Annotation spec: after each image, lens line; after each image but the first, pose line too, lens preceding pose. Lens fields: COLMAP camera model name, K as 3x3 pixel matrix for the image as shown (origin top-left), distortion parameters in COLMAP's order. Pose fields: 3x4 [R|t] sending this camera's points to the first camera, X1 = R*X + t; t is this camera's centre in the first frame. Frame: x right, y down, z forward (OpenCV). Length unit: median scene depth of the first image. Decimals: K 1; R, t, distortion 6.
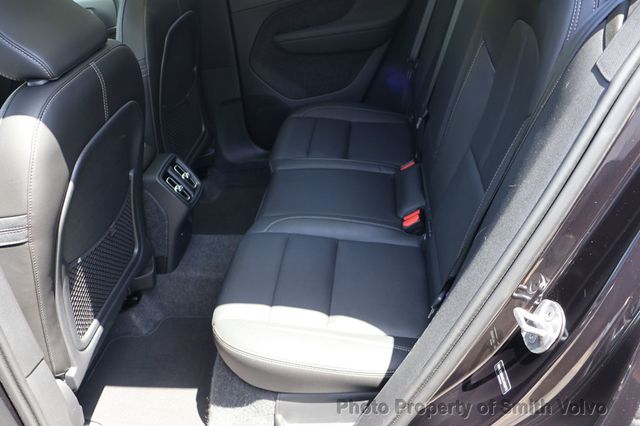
lens RADIAL K [[534.2, 0, 321.2], [0, 534.2, 212.1], [0, 0, 1]] dist [0.016316, 0.006201]
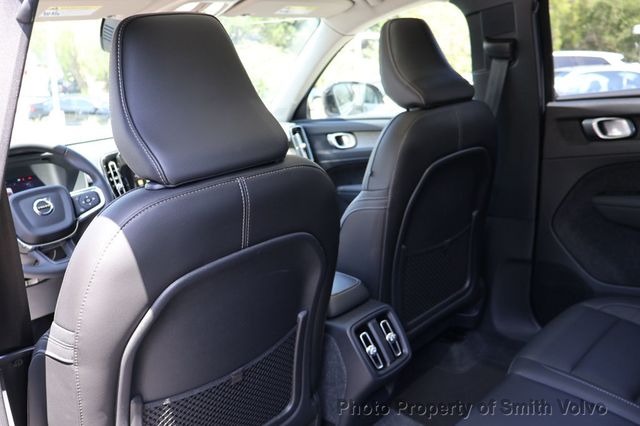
lens RADIAL K [[557.1, 0, 319.9], [0, 557.1, 213.1], [0, 0, 1]] dist [0.000337, 0.006175]
pose [[0.778999, 0.221478, -0.586607, 0.082234], [-0.354302, 0.927351, -0.120375, -0.080902], [0.517330, 0.301608, 0.800876, 0.193343]]
